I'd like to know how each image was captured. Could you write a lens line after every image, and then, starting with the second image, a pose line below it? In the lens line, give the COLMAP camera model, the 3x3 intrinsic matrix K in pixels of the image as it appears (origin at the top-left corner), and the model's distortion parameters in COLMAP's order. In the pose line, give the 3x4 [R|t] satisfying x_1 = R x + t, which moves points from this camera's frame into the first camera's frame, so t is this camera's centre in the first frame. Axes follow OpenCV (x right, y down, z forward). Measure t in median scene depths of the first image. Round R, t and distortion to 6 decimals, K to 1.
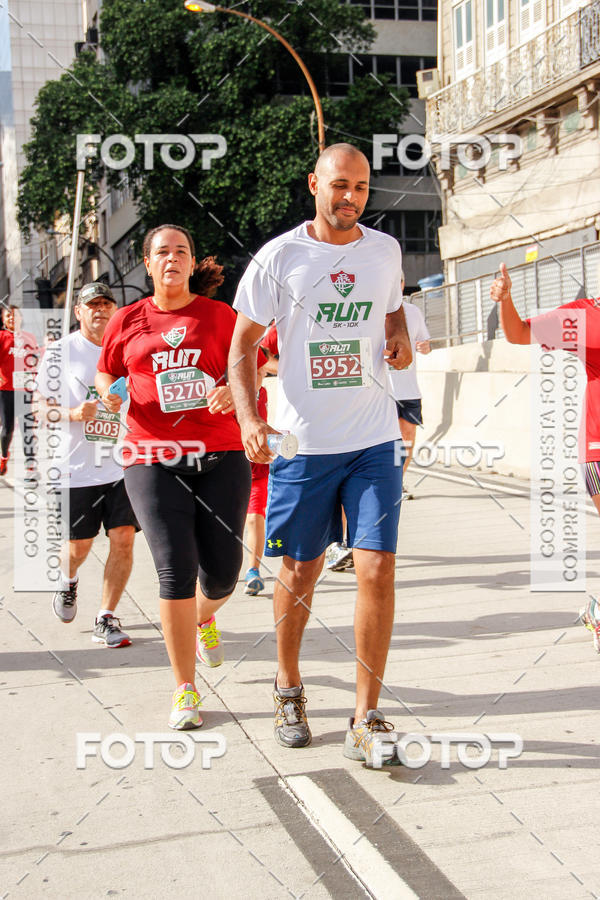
lens RADIAL K [[1630.3, 0, 298.0], [0, 1630.3, 416.4], [0, 0, 1]] dist [0.198758, 0.329180]
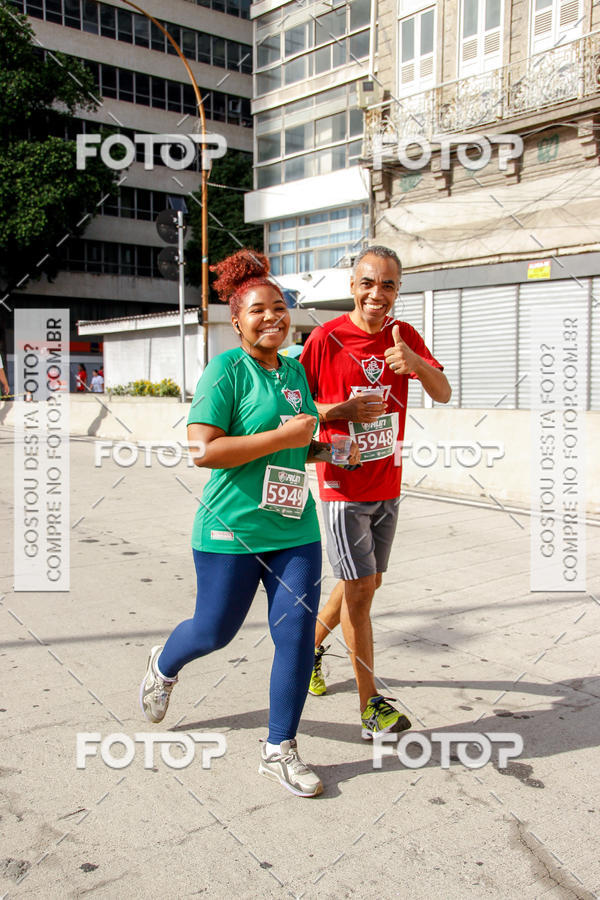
lens RADIAL K [[924.0, 0, 300.0], [0, 924.0, 450.0], [0, 0, 1]] dist [0.022108, 0.017159]
pose [[0.918295, 0.001102, 0.395894, -0.104353], [-0.029605, 0.997388, 0.065892, -0.012168], [-0.394787, -0.072228, 0.915929, 0.275339]]
